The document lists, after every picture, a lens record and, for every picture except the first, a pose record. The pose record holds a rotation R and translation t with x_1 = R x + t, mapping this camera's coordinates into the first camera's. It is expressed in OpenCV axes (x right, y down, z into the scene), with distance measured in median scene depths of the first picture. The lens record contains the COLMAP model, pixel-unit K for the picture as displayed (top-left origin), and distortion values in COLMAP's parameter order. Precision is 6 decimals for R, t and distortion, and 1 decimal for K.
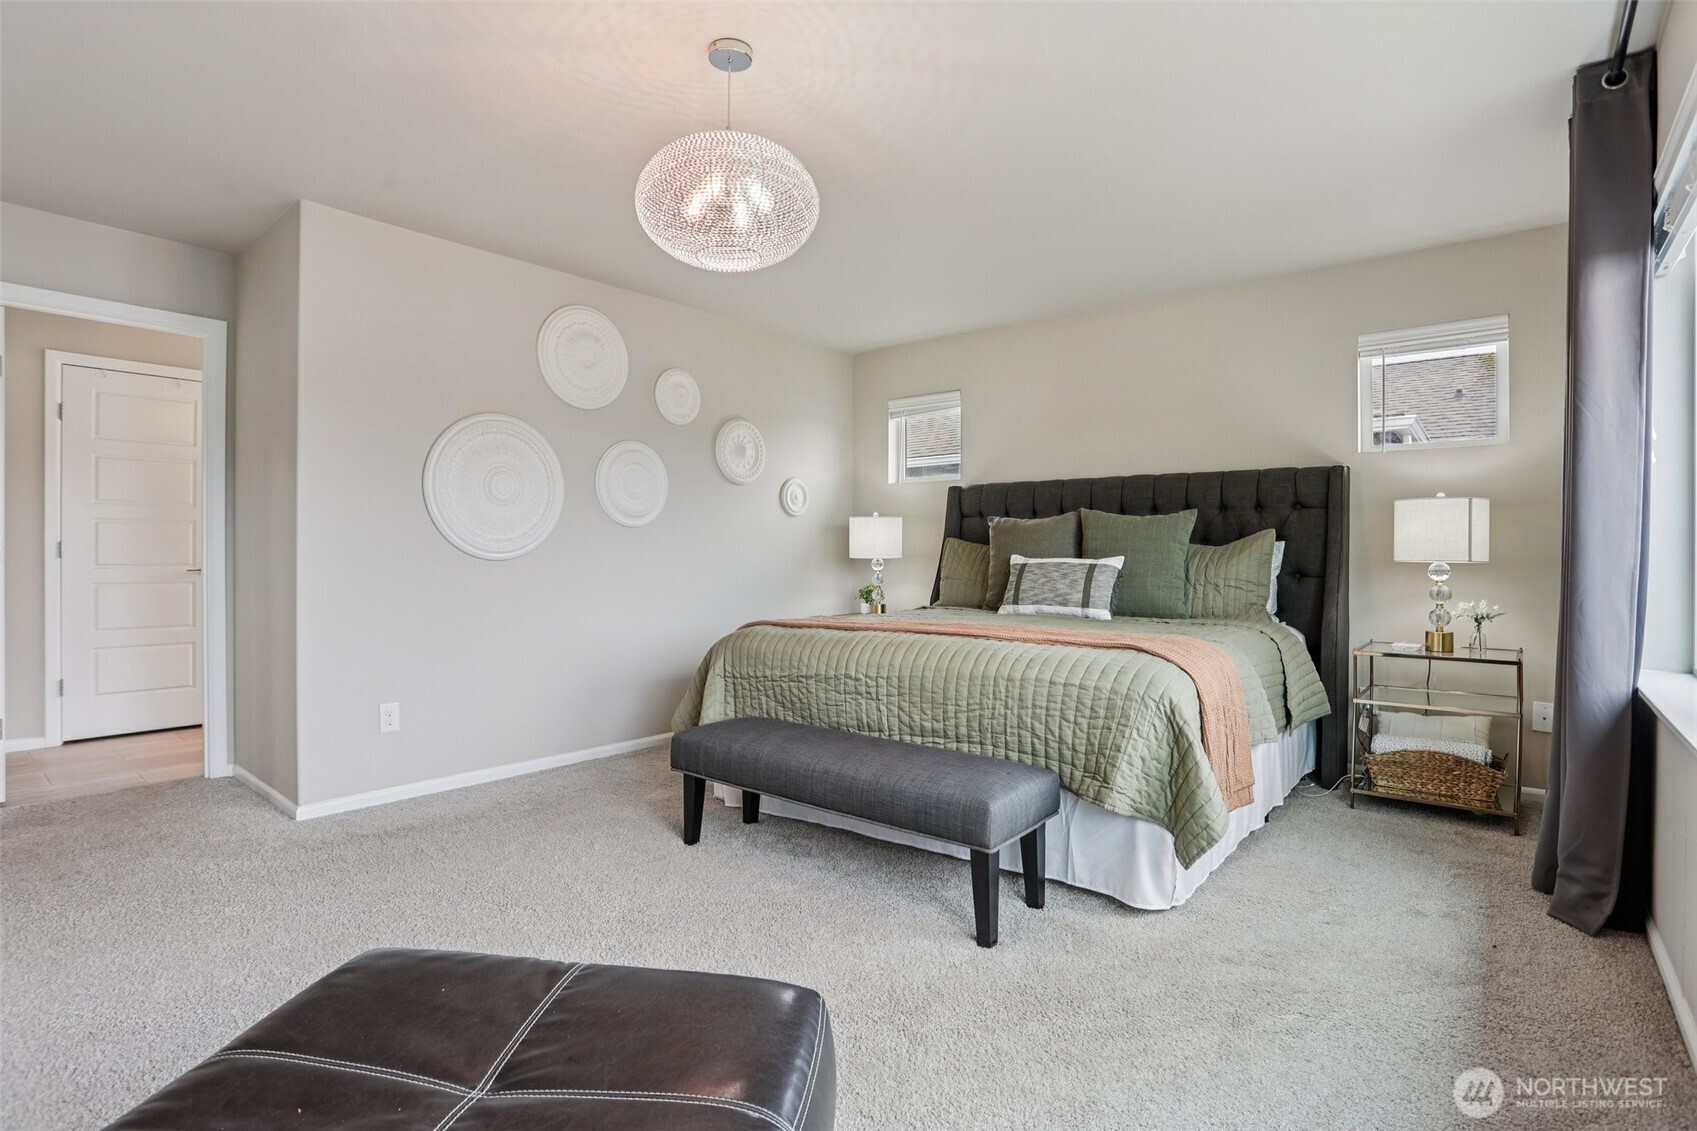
lens RADIAL K [[827.4, 0, 839.9], [0, 827.4, 556.3], [0, 0, 1]] dist [-0.068701, 0.028513]
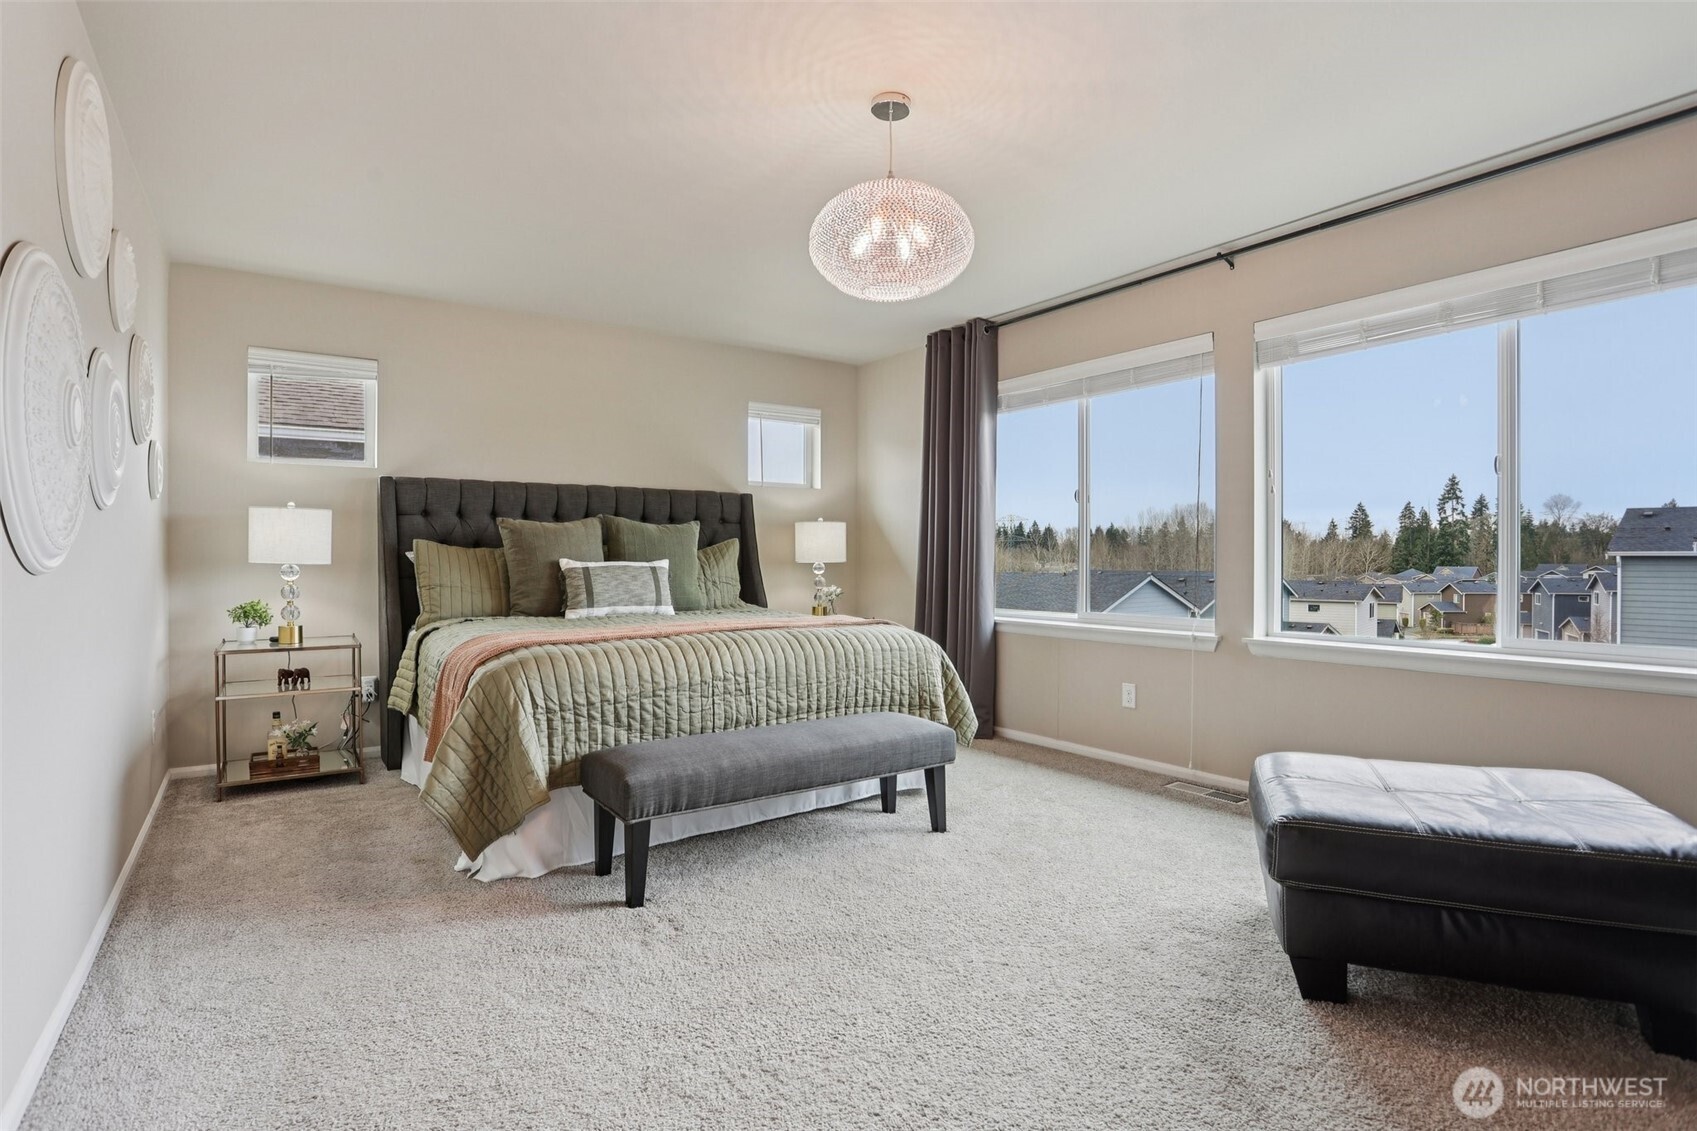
lens RADIAL K [[854.0, 0, 851.5], [0, 854.0, 586.2], [0, 0, 1]] dist [-0.079694, 0.000060]
pose [[0.245009, -0.030219, 0.969050, -0.769046], [0.005730, 0.999542, 0.029721, 0.003835], [-0.969504, -0.001730, 0.245070, 0.477378]]
